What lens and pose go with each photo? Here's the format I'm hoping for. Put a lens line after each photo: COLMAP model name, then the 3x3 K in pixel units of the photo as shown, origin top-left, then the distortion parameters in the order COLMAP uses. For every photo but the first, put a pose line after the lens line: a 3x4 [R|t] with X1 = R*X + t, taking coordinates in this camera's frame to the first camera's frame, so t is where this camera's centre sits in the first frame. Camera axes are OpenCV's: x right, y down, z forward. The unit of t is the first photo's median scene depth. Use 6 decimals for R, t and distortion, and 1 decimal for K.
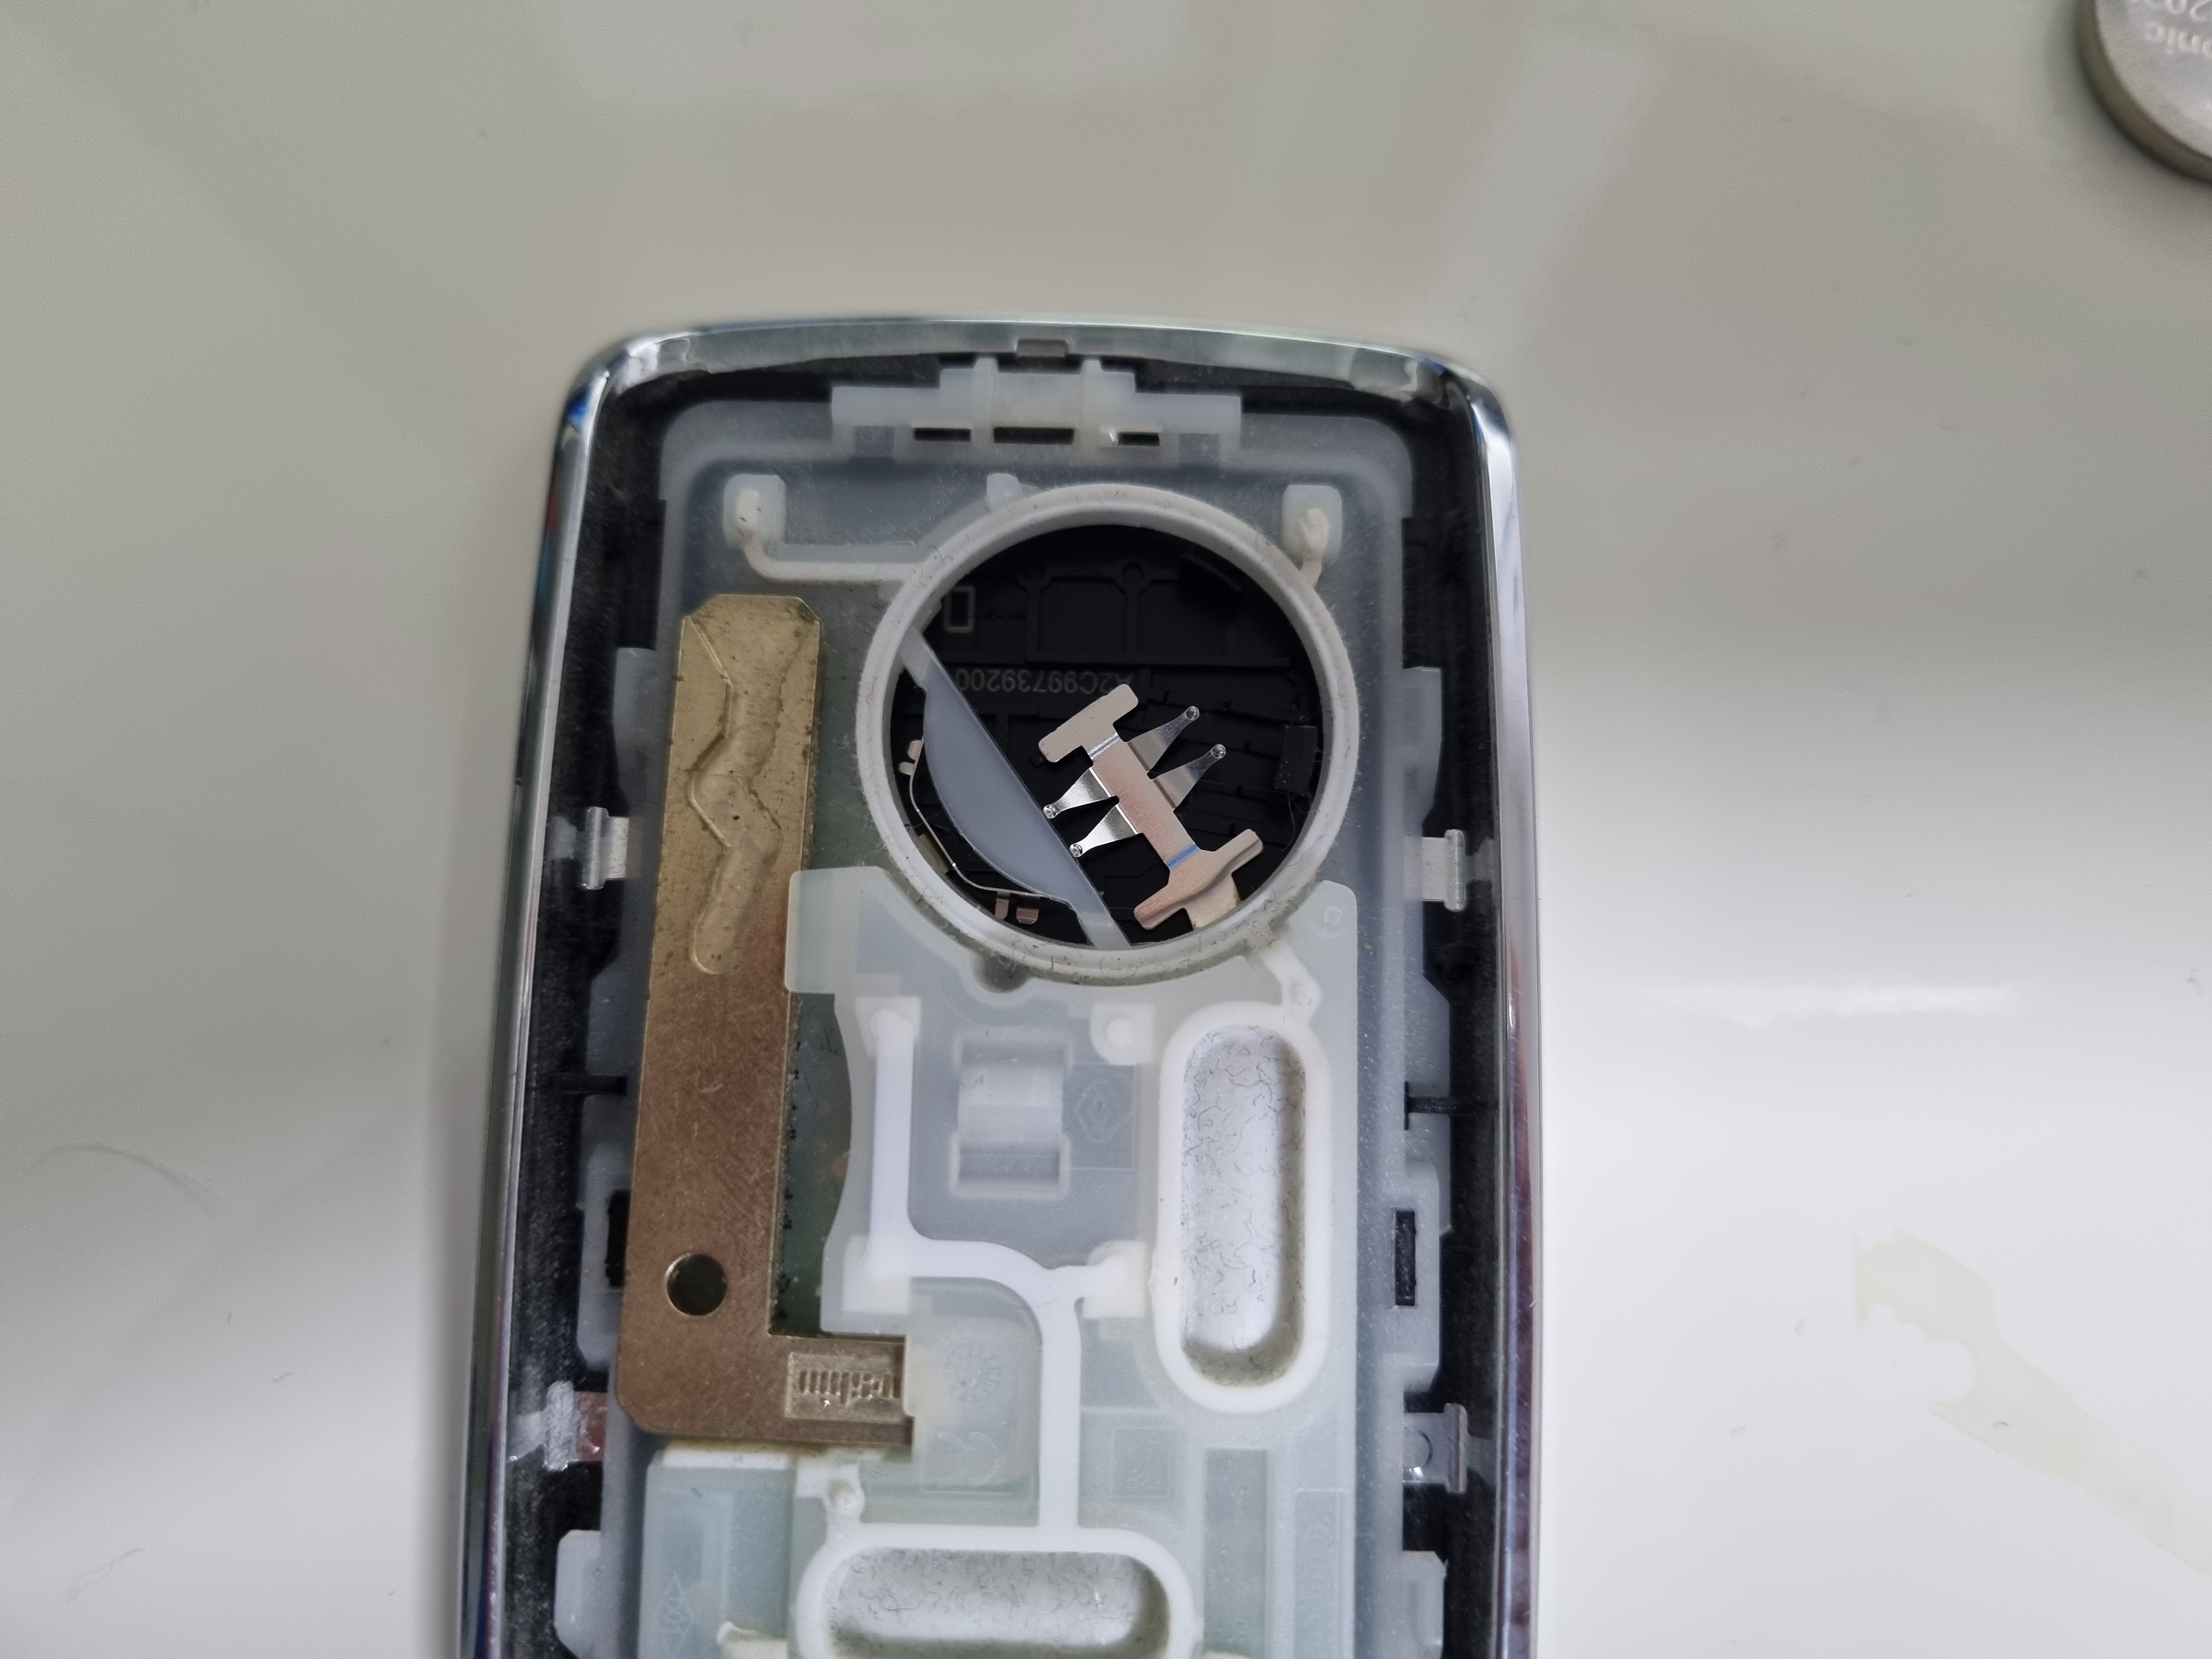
lens RADIAL K [[1740.7, 0, 1116.5], [0, 1740.7, 821.6], [0, 0, 1]] dist [-0.041958, 0.007167]
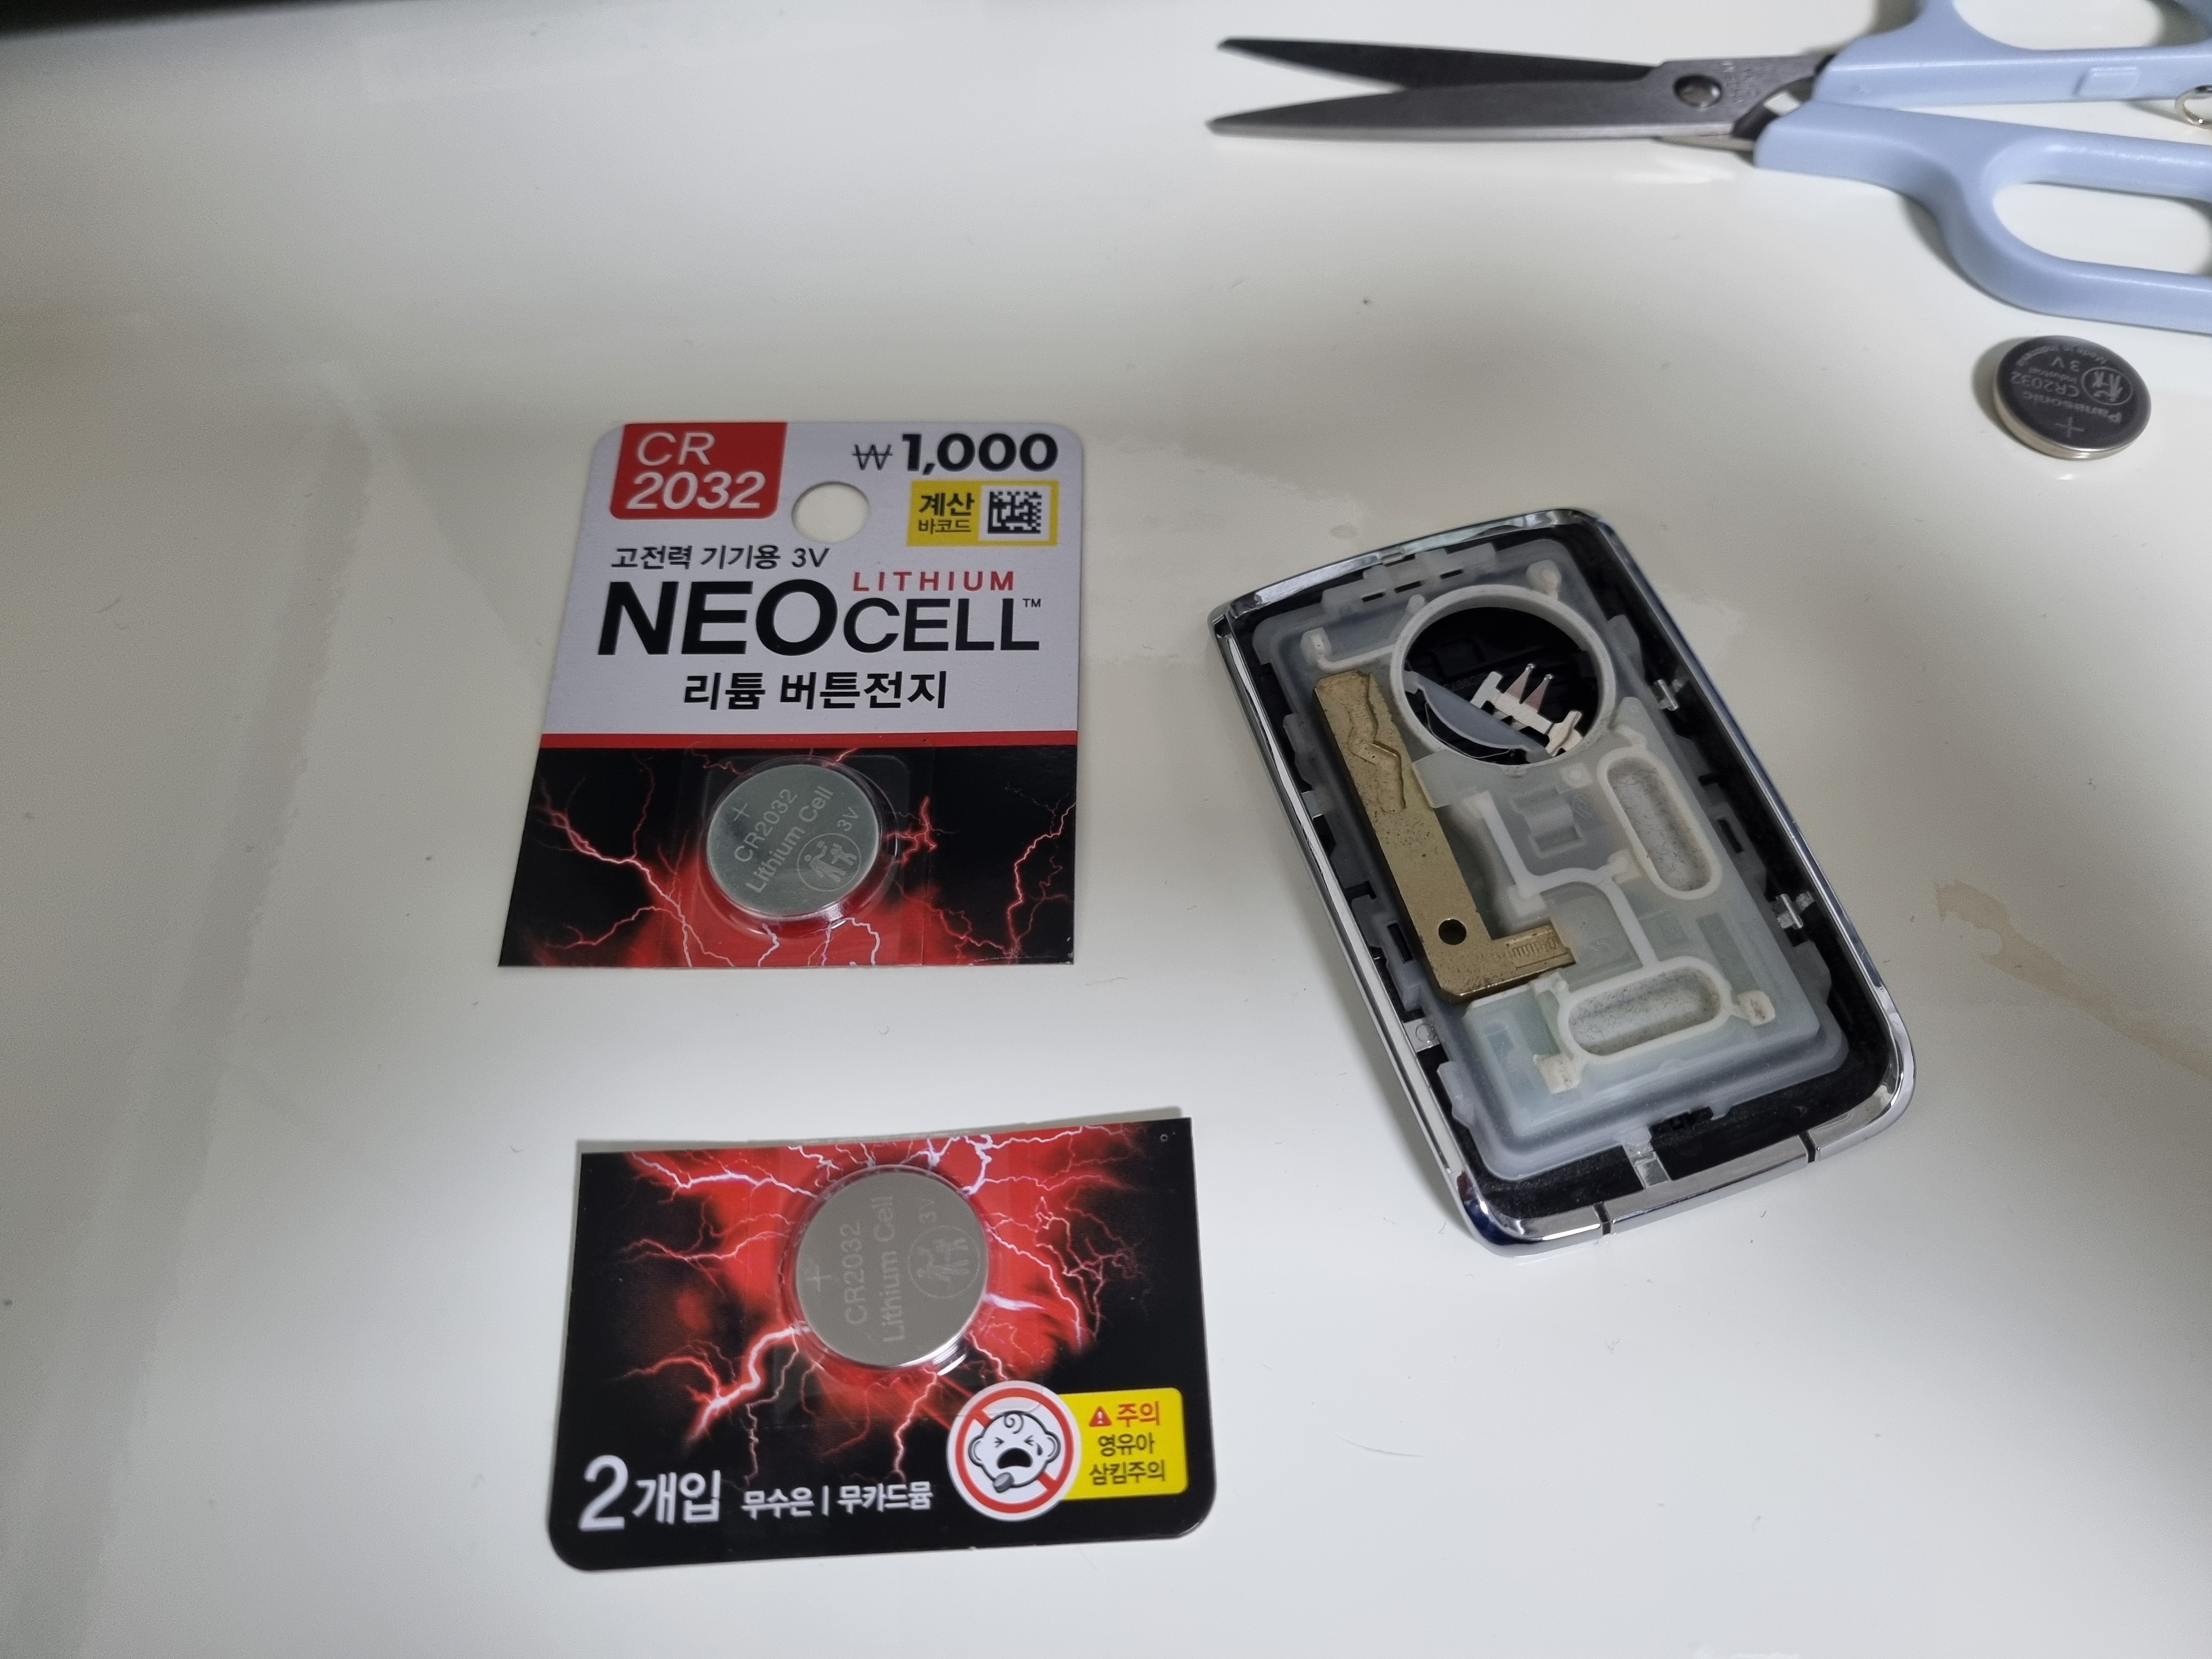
lens RADIAL K [[1740.7, 0, 1085.8], [0, 1740.7, 806.9], [0, 0, 1]] dist [-0.041958, 0.007167]
pose [[0.941873, -0.314367, 0.118529, -0.838817], [0.335910, 0.887779, -0.314662, 0.624401], [-0.006308, 0.336187, 0.941774, -1.061223]]
